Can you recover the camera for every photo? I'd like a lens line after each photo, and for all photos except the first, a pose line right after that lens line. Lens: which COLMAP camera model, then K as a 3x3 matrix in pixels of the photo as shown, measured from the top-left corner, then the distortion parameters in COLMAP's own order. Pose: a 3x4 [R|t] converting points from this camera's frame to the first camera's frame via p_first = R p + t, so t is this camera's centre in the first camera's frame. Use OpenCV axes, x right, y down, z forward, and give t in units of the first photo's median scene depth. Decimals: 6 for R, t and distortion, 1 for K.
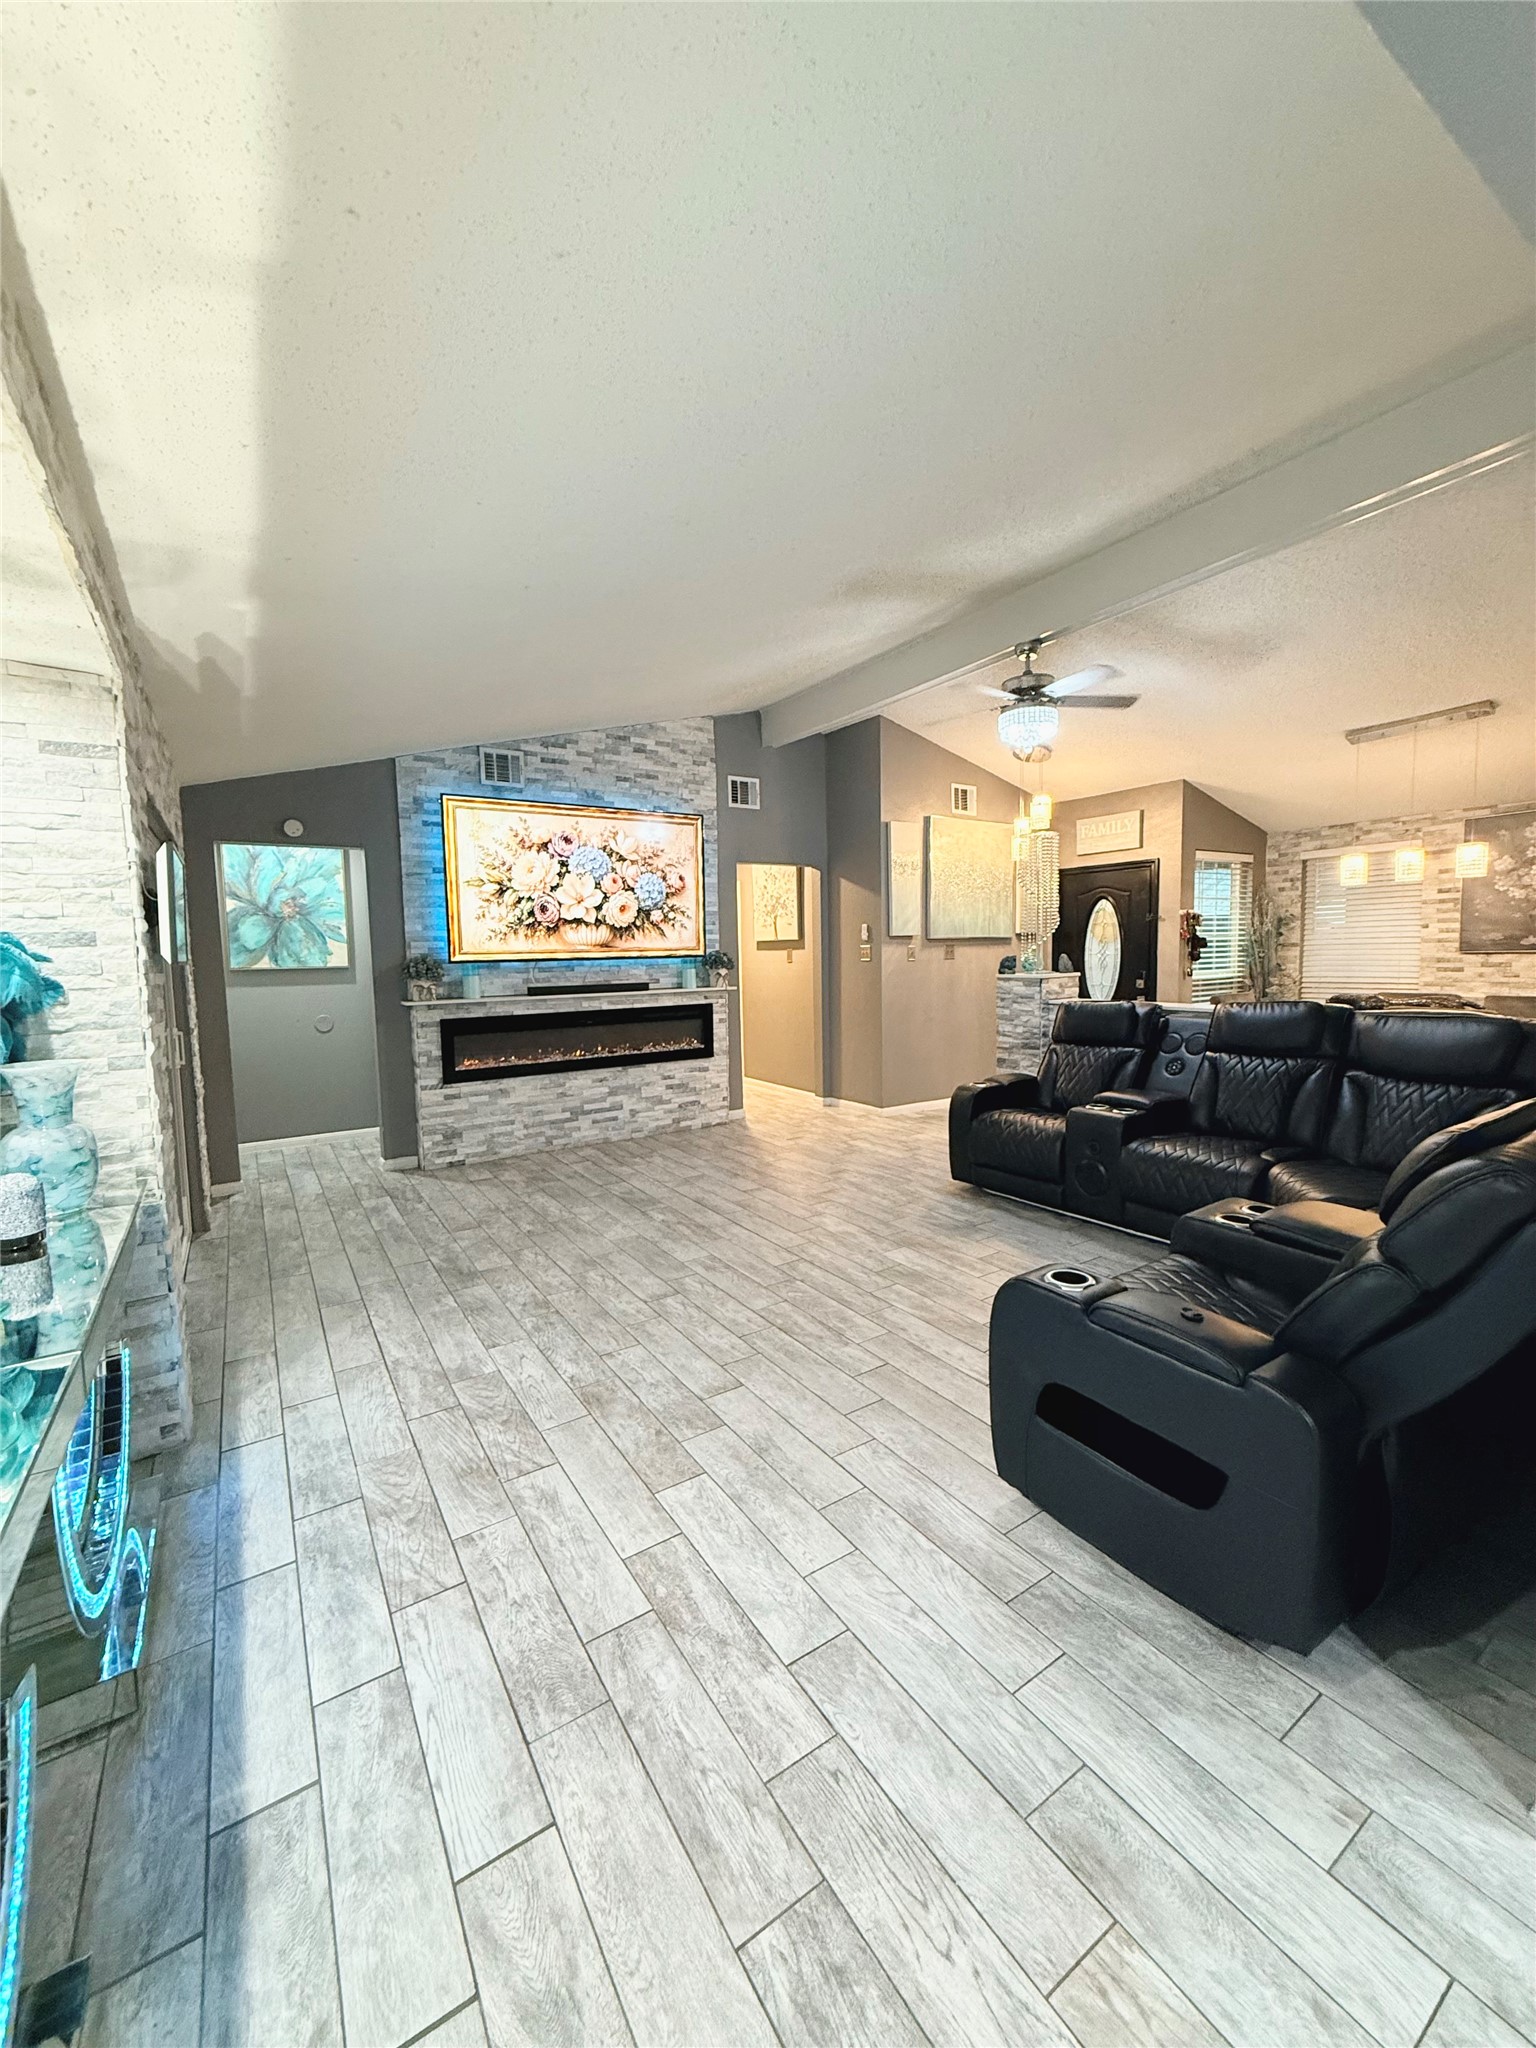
lens RADIAL K [[816.3, 0, 767.9], [0, 816.3, 1014.5], [0, 0, 1]] dist [-0.003122, 0.001134]
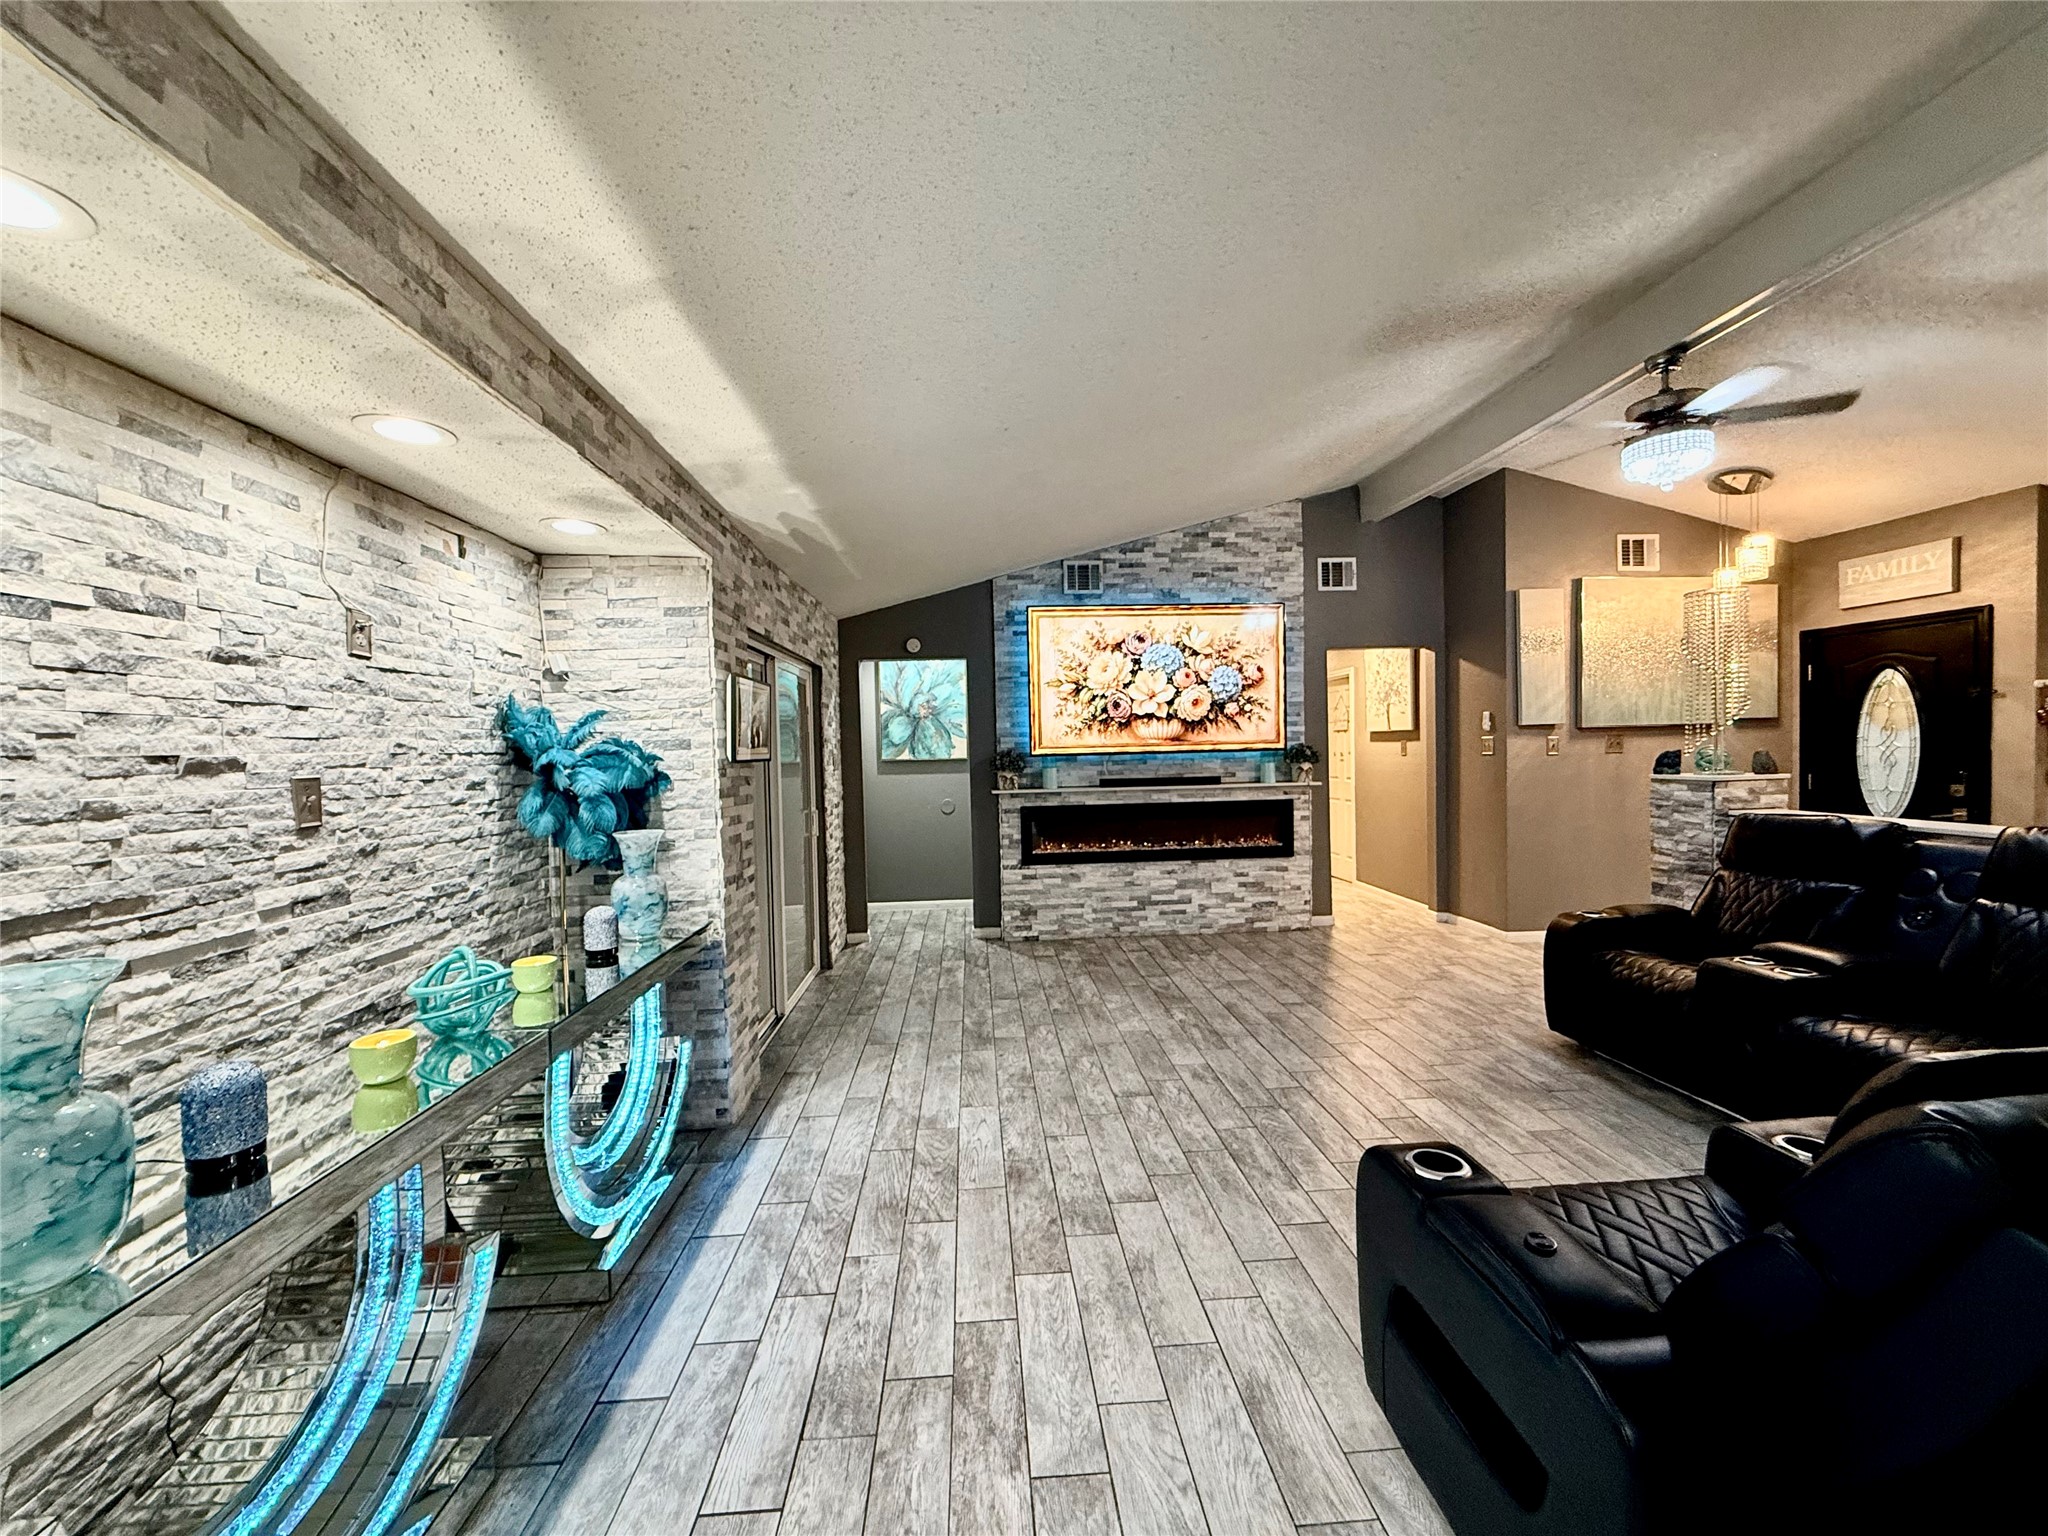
lens RADIAL K [[816.3, 0, 1014.3], [0, 816.3, 766.3], [0, 0, 1]] dist [-0.003122, 0.001134]
pose [[0.867261, 0.011008, -0.497732, 0.168351], [-0.033049, 0.998823, -0.035496, -0.011059], [0.496756, 0.047234, 0.866604, 0.029799]]
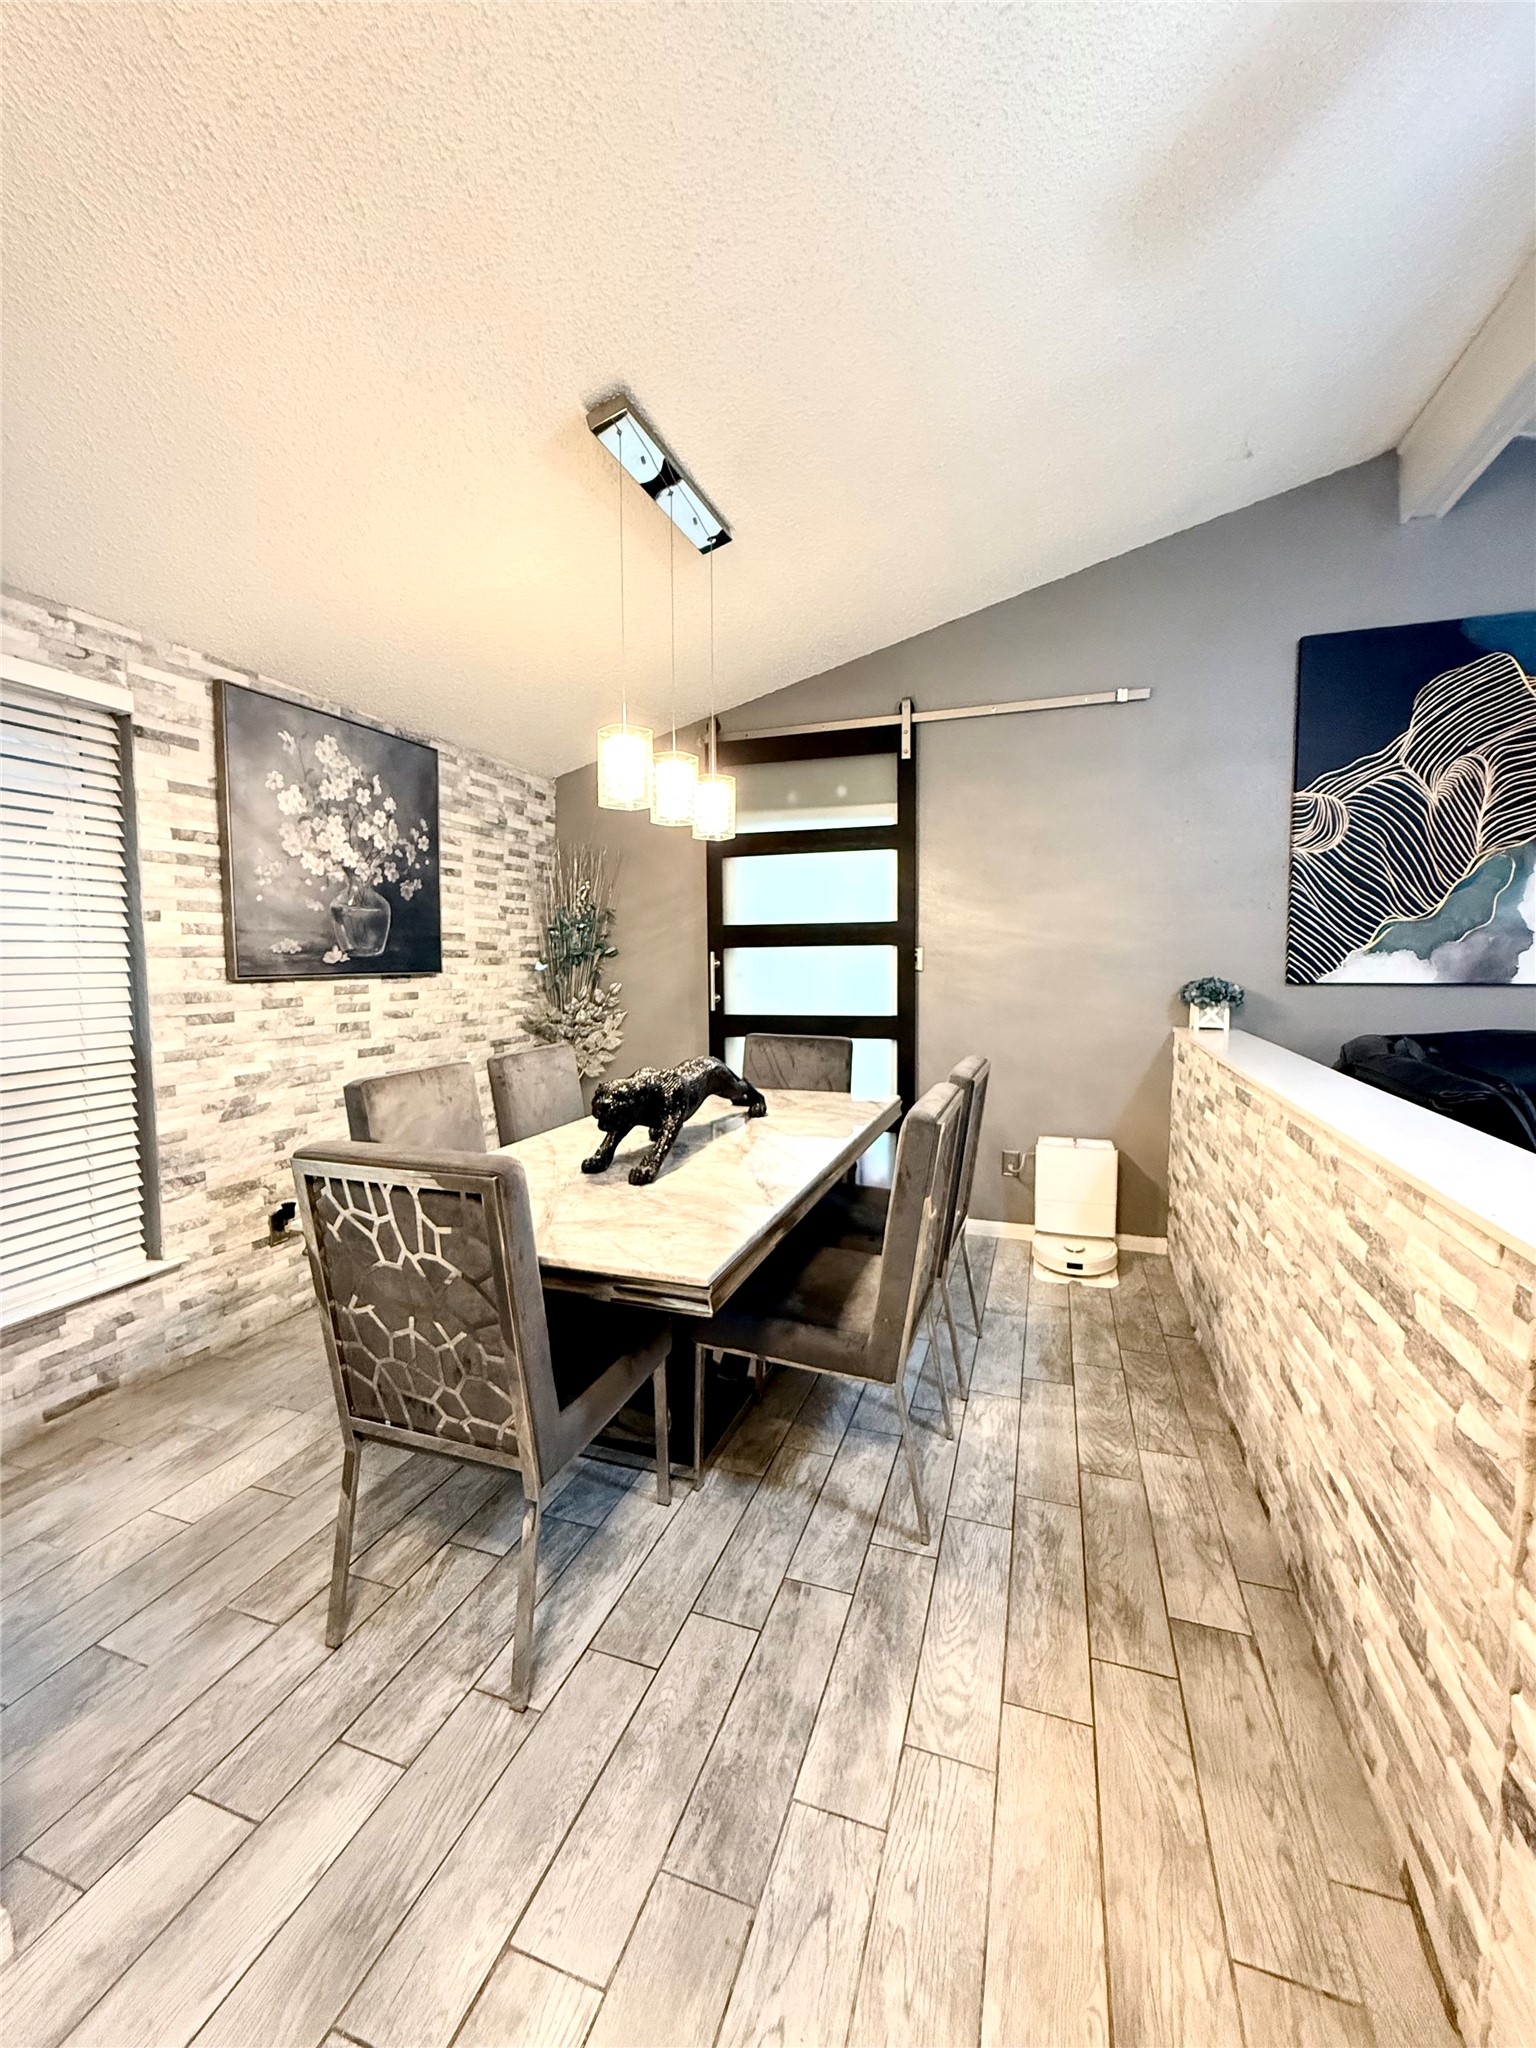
lens RADIAL K [[816.3, 0, 770.7], [0, 816.3, 1018.5], [0, 0, 1]] dist [-0.003122, 0.001134]
pose [[-0.612801, -0.041744, 0.789134, 0.412867], [0.073646, 0.991241, 0.109625, -0.110144], [-0.786798, 0.125295, -0.604359, 1.393717]]
